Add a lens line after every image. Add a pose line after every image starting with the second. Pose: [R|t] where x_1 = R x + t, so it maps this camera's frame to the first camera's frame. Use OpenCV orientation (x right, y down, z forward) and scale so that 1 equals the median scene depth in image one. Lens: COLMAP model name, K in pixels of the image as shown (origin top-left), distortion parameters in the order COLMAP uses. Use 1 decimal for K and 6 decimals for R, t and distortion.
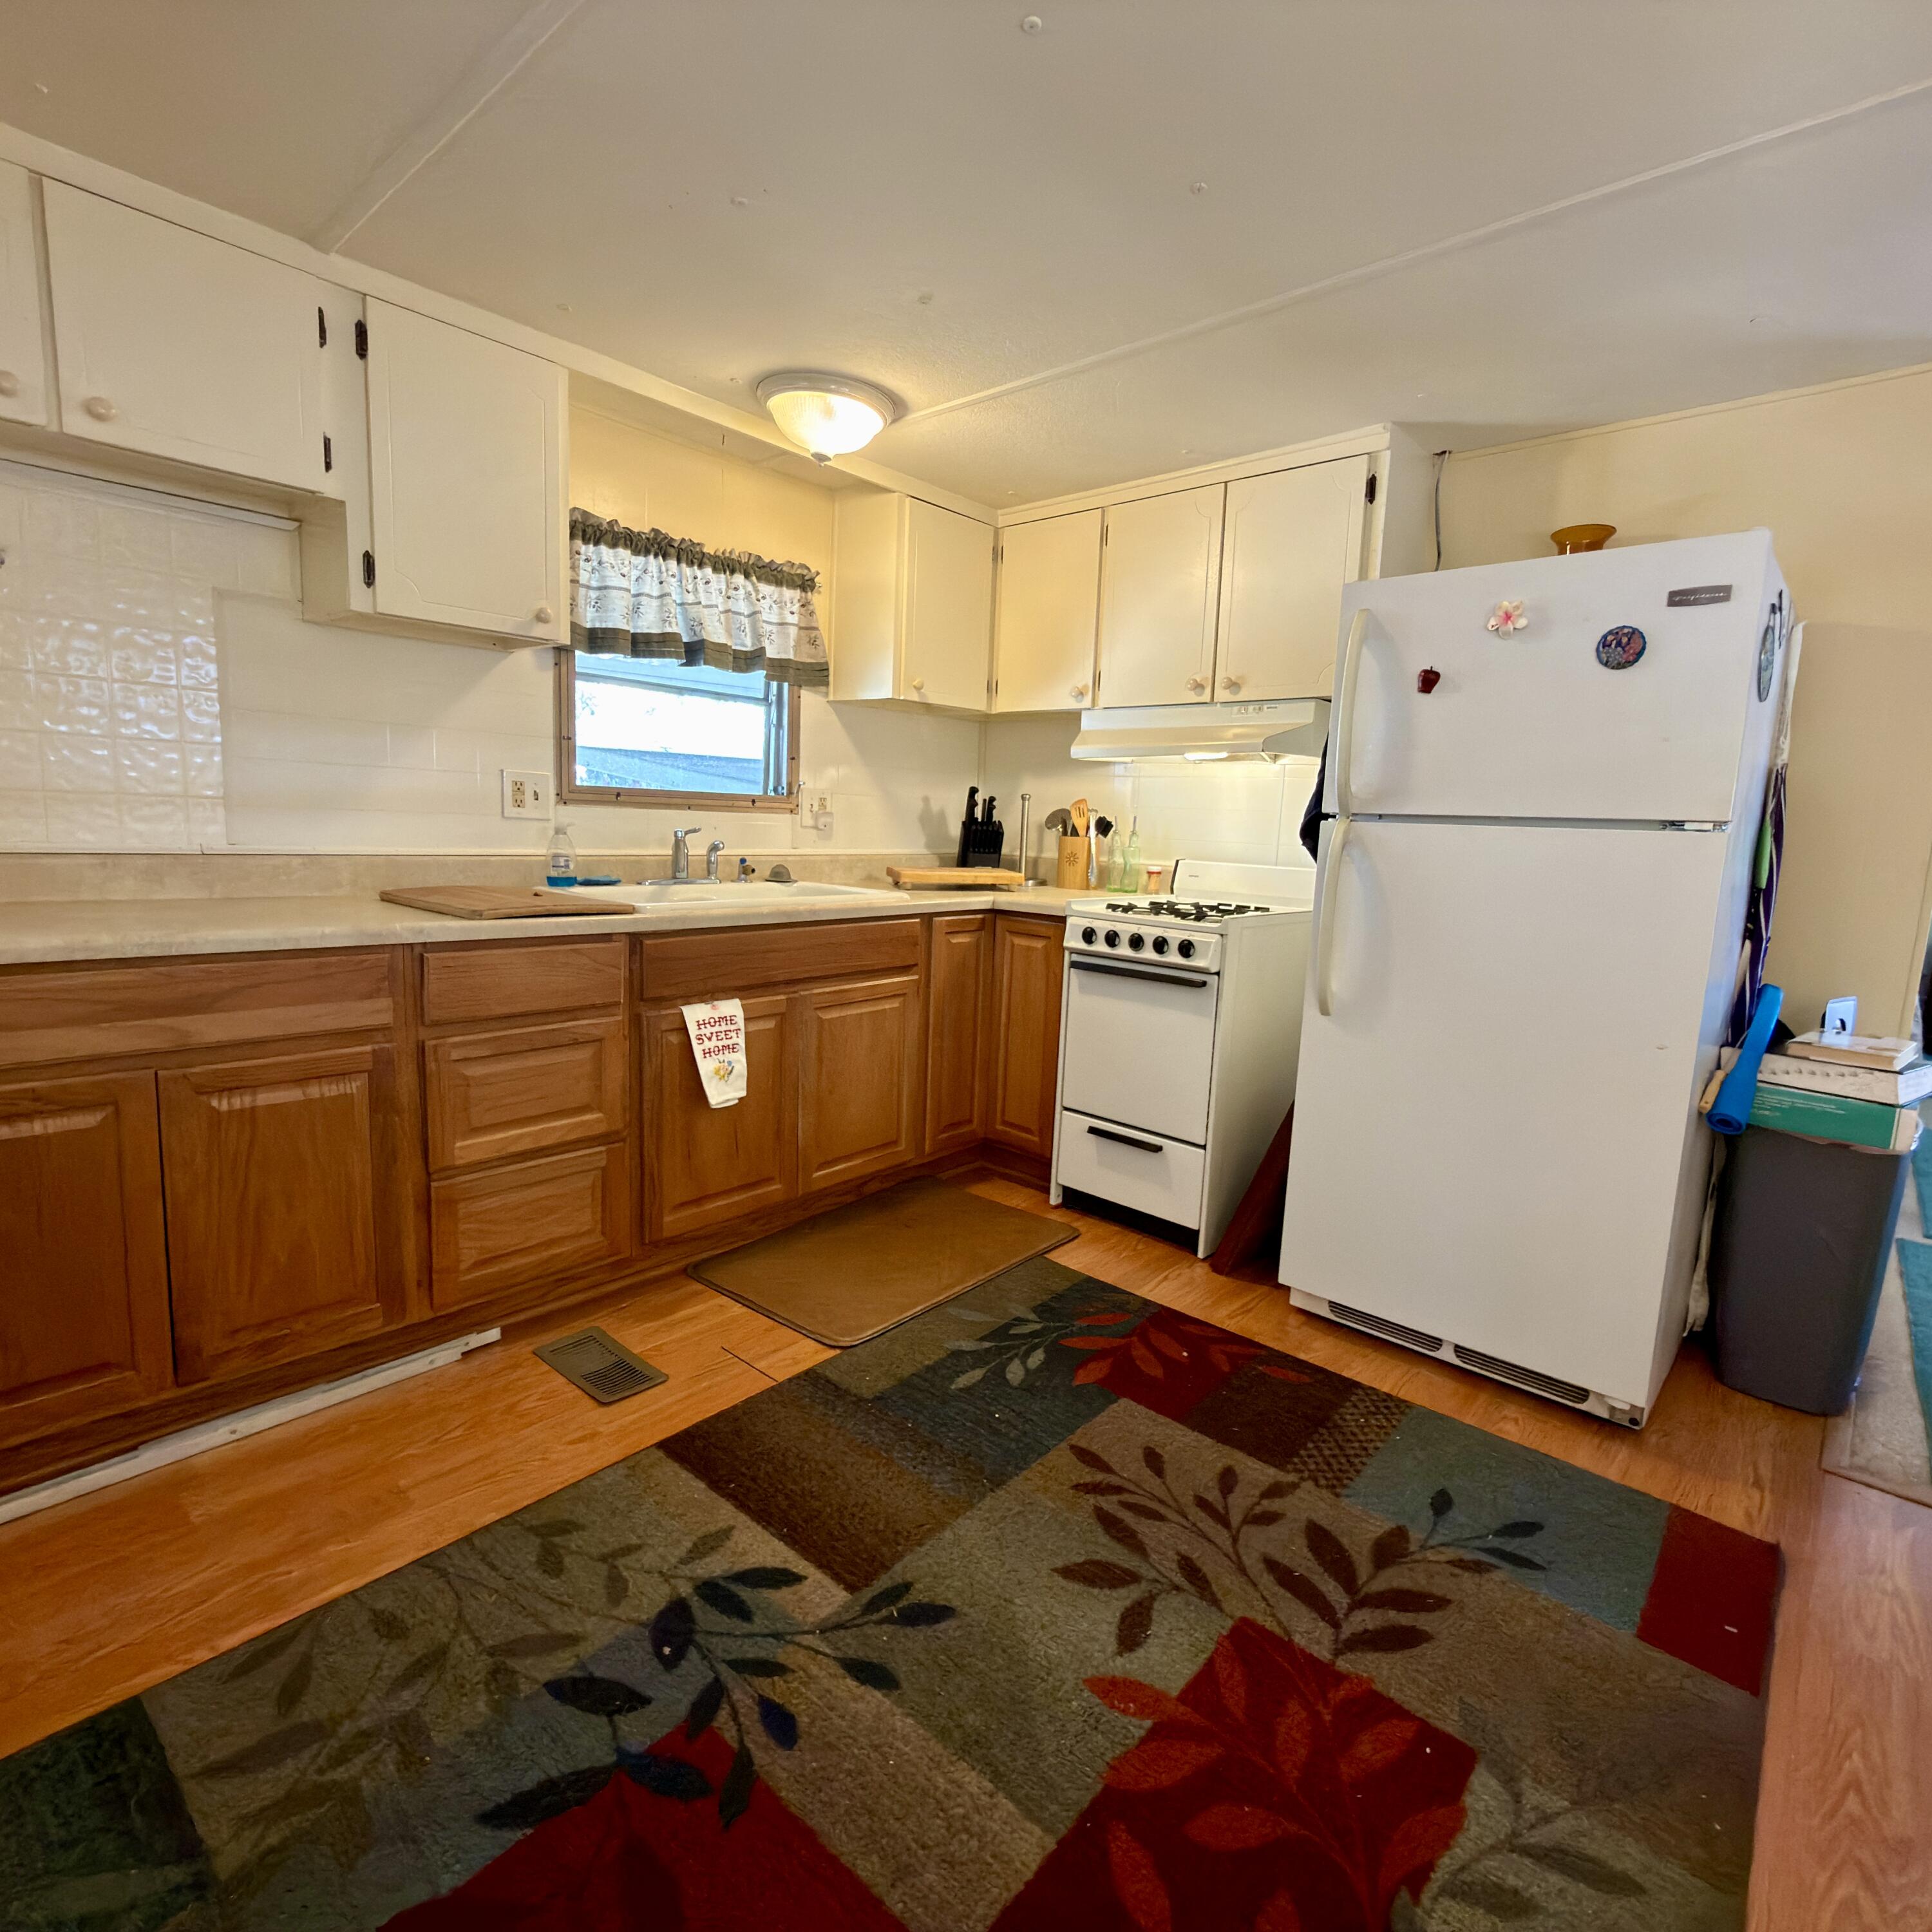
lens RADIAL K [[1027.7, 0, 966.0], [0, 1027.7, 966.0], [0, 0, 1]] dist [0.000448, 0.000961]
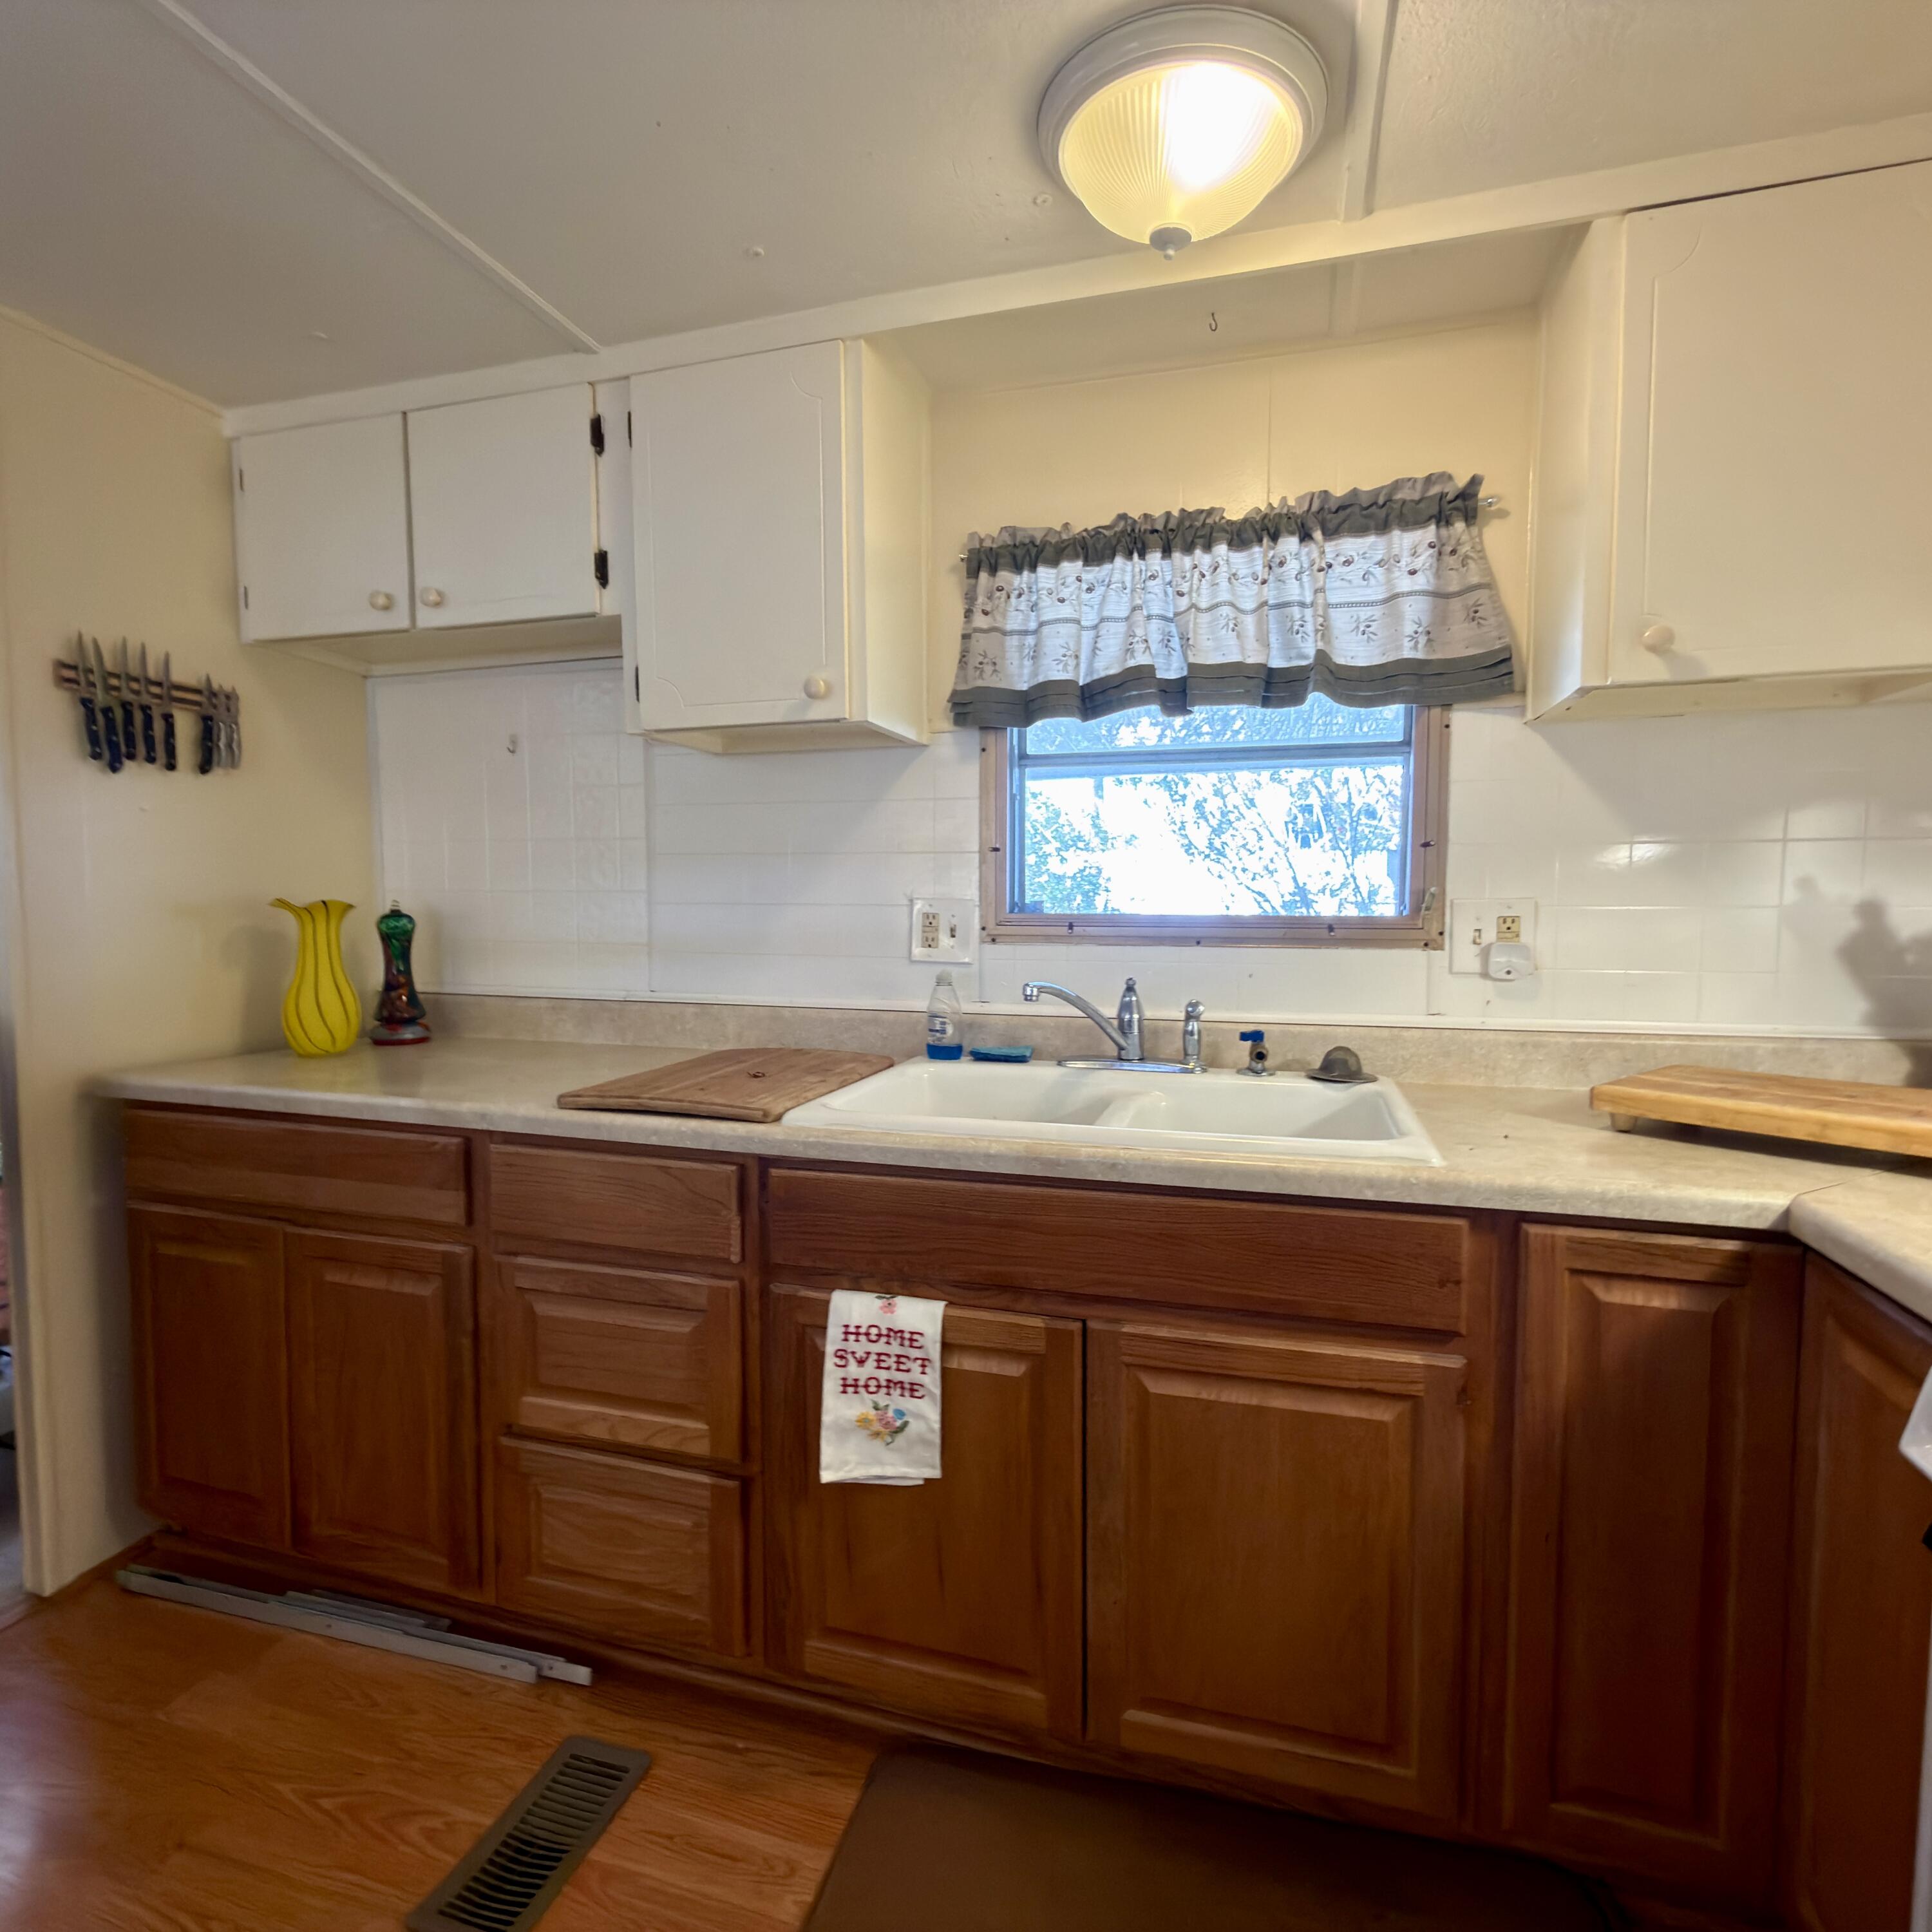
lens RADIAL K [[1030.2, 0, 972.4], [0, 1030.2, 965.2], [0, 0, 1]] dist [0.004409, 0.000652]
pose [[0.432161, 0.013249, -0.901699, 0.231707], [-0.112743, 0.992841, -0.039447, -0.106166], [0.894721, 0.118707, 0.430561, 0.647049]]
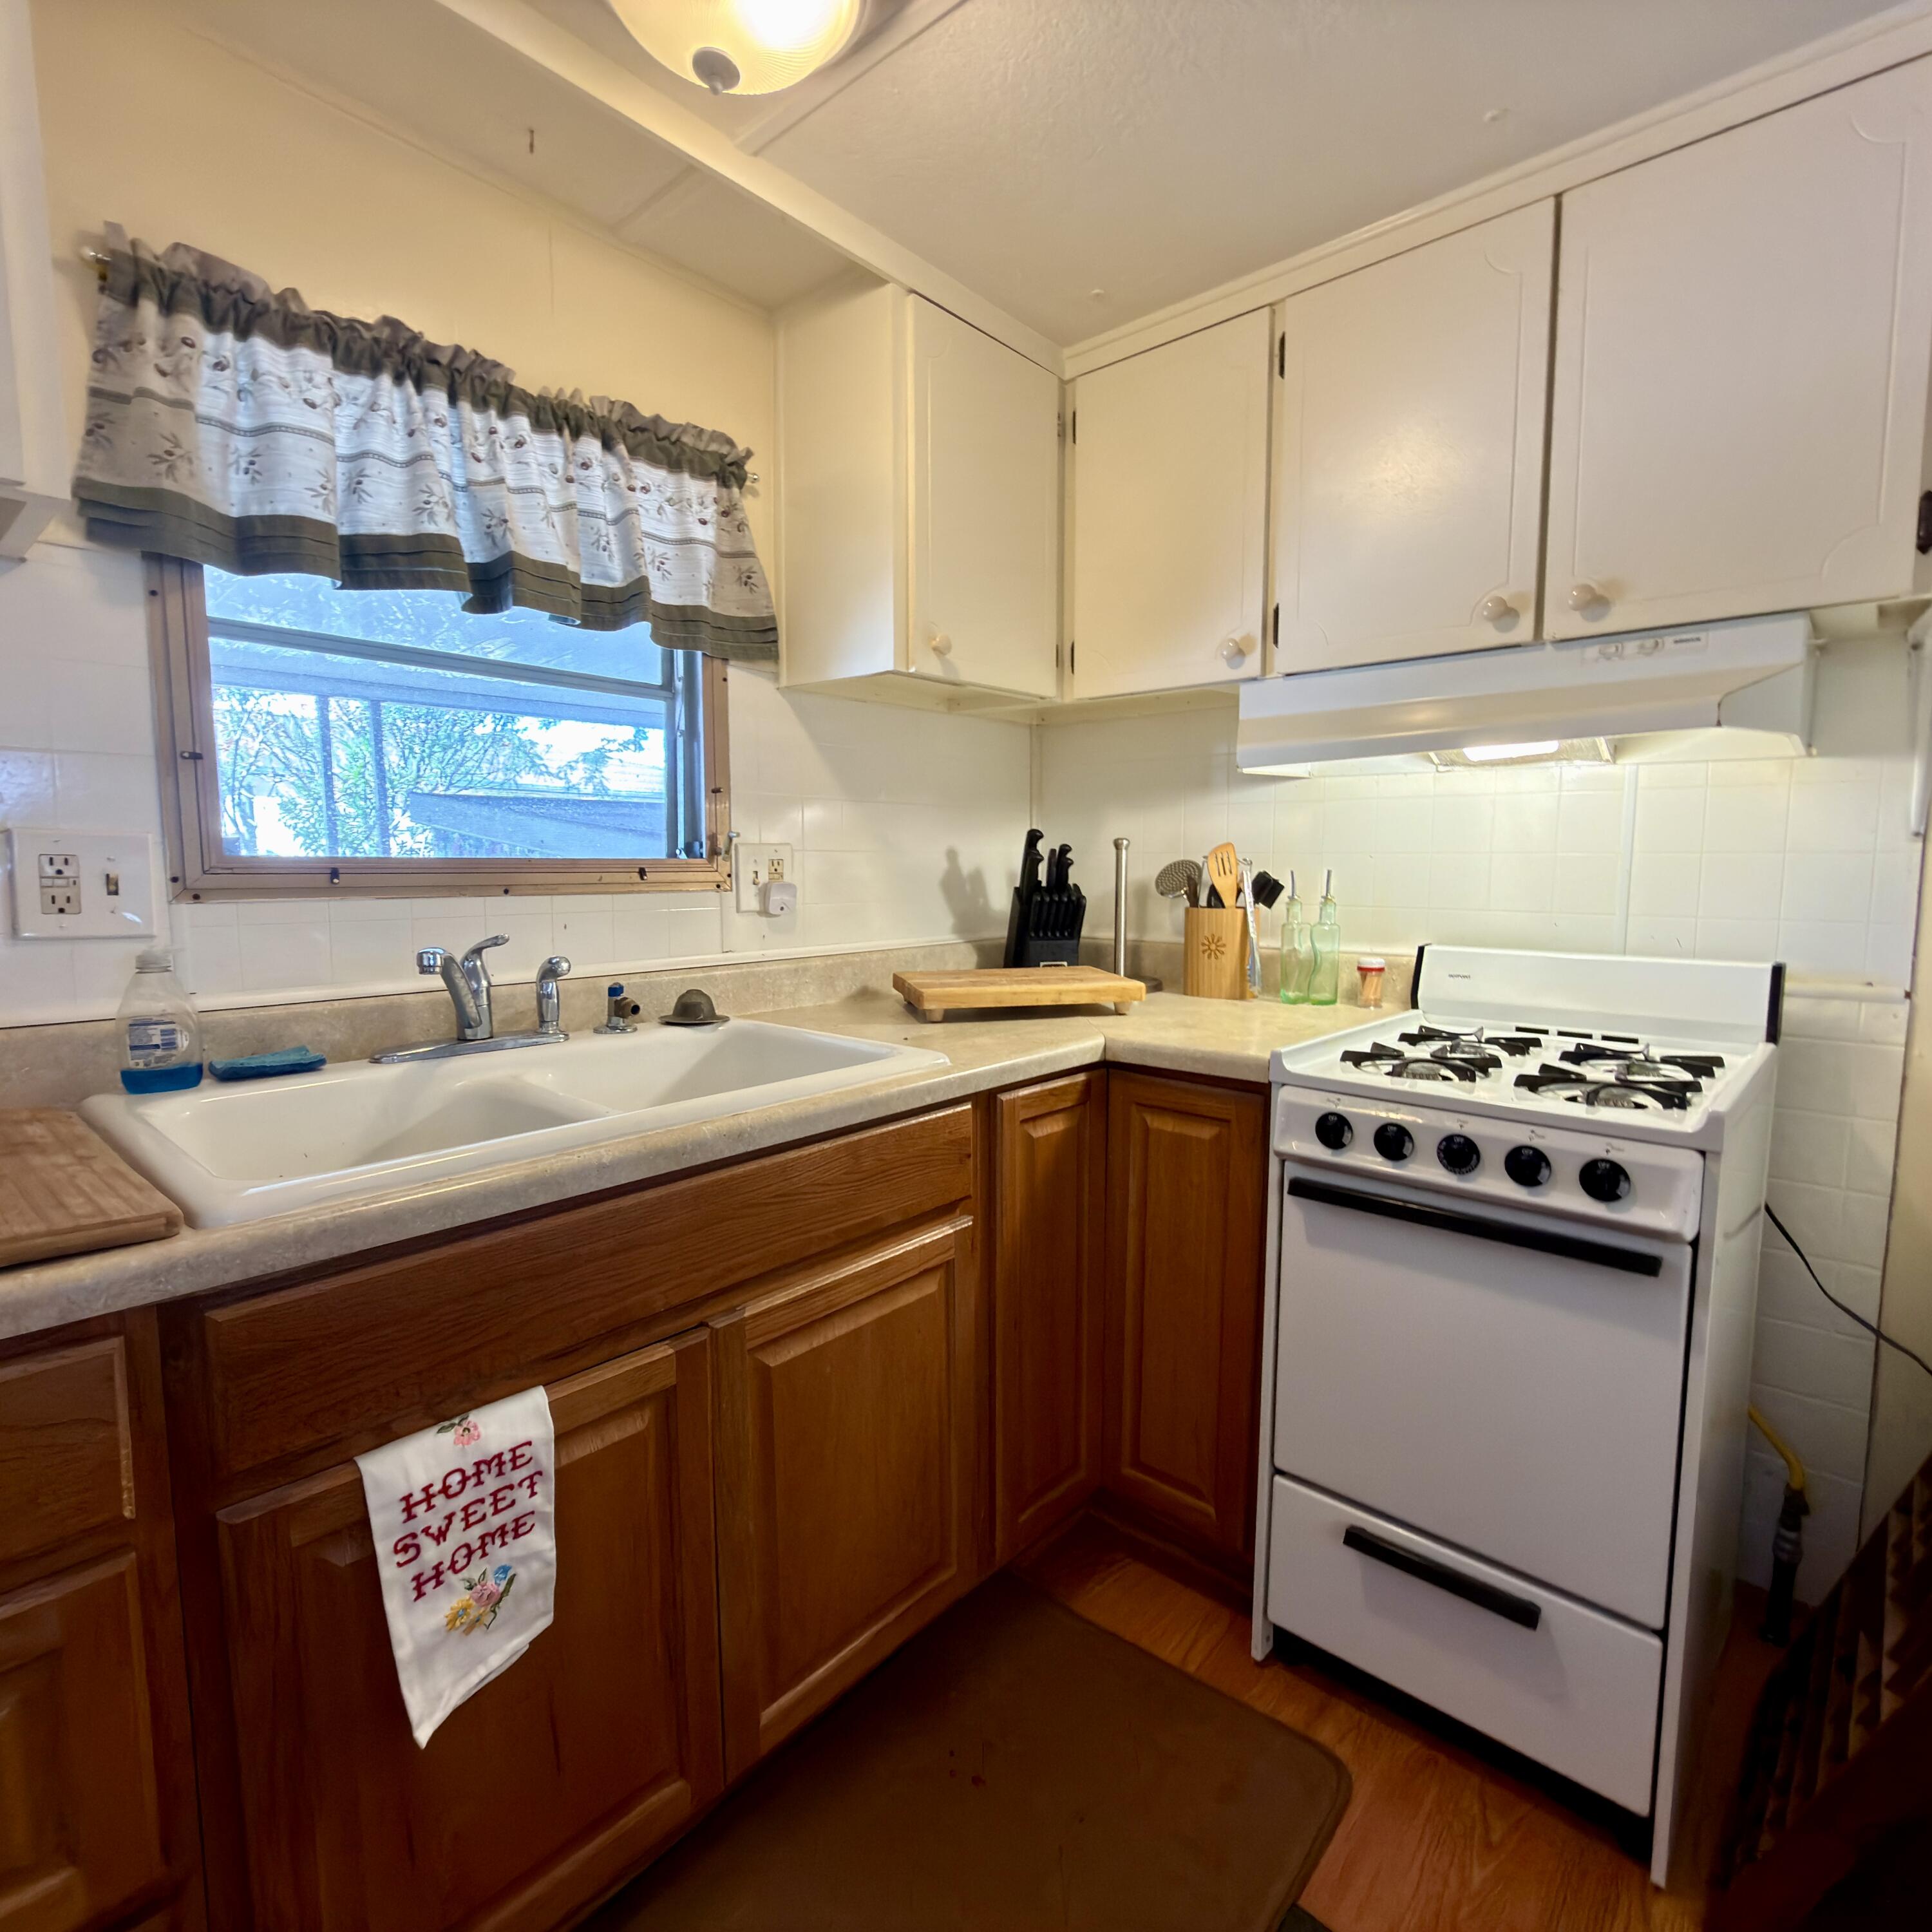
lens RADIAL K [[1027.7, 0, 966.0], [0, 1027.7, 966.0], [0, 0, 1]] dist [0.000448, 0.000961]
pose [[0.999164, -0.040392, 0.006314, -0.047910], [0.040631, 0.998209, -0.043919, -0.089026], [-0.004528, 0.044139, 0.999015, 0.512442]]
